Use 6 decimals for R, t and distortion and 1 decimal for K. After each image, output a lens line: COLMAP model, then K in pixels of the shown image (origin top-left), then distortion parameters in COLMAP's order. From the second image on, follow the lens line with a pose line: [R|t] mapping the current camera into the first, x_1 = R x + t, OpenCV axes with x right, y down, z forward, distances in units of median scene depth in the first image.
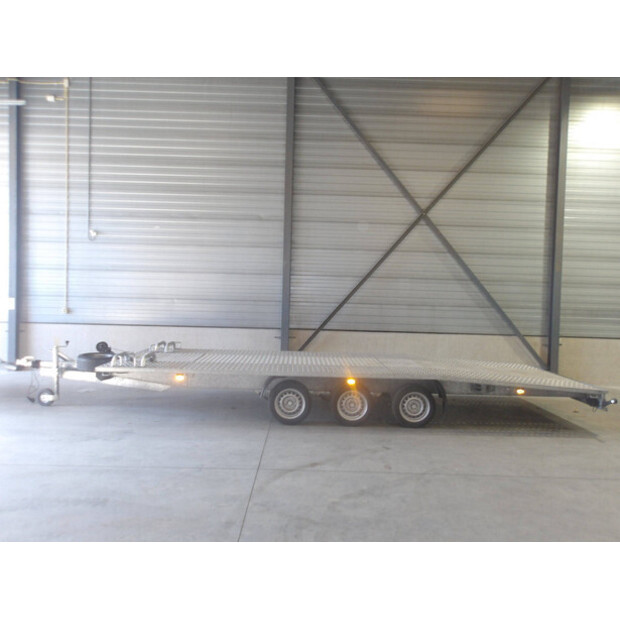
lens RADIAL K [[504.0, 0, 313.1], [0, 504.0, 309.6], [0, 0, 1]] dist [0.003092, -0.000607]
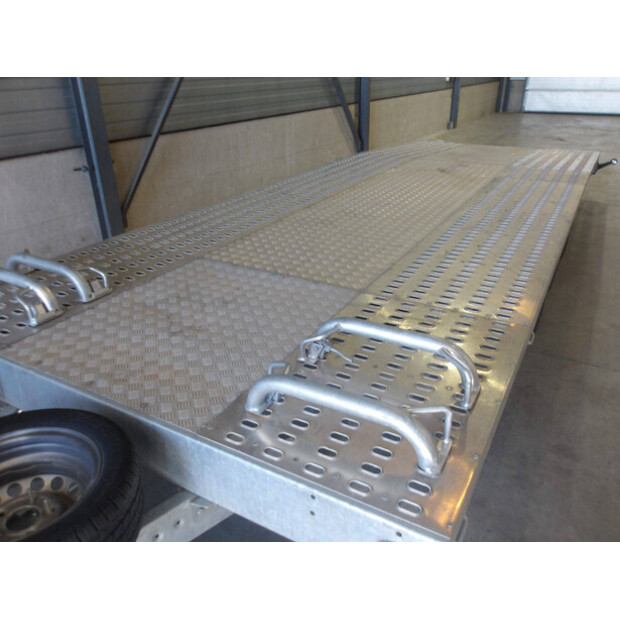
lens RADIAL K [[504.0, 0, 313.1], [0, 504.0, 309.6], [0, 0, 1]] dist [0.003092, -0.000607]
pose [[0.515189, -0.410597, 0.752323, -0.340664], [0.050910, 0.890889, 0.451359, -0.021676], [-0.855563, -0.194235, 0.479880, 0.604626]]
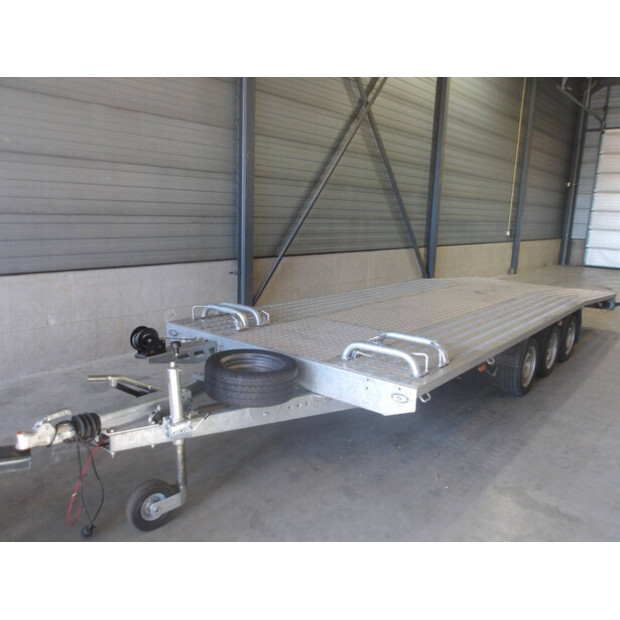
lens RADIAL K [[504.0, 0, 313.1], [0, 504.0, 309.6], [0, 0, 1]] dist [0.003092, -0.000607]
pose [[0.650207, -0.153112, 0.744170, -0.502170], [0.002729, 0.979947, 0.199238, -0.028829], [-0.759753, -0.127515, 0.637586, 0.495450]]
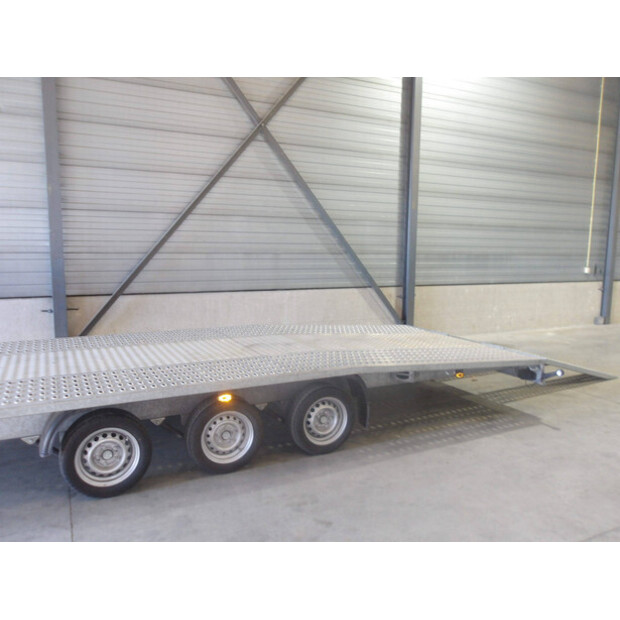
lens RADIAL K [[504.0, 0, 313.1], [0, 504.0, 309.6], [0, 0, 1]] dist [0.003092, -0.000607]
pose [[0.898978, -0.073681, 0.431753, -0.043989], [0.027161, 0.993230, 0.112948, -0.007957], [-0.437152, -0.089811, 0.894892, 0.298829]]
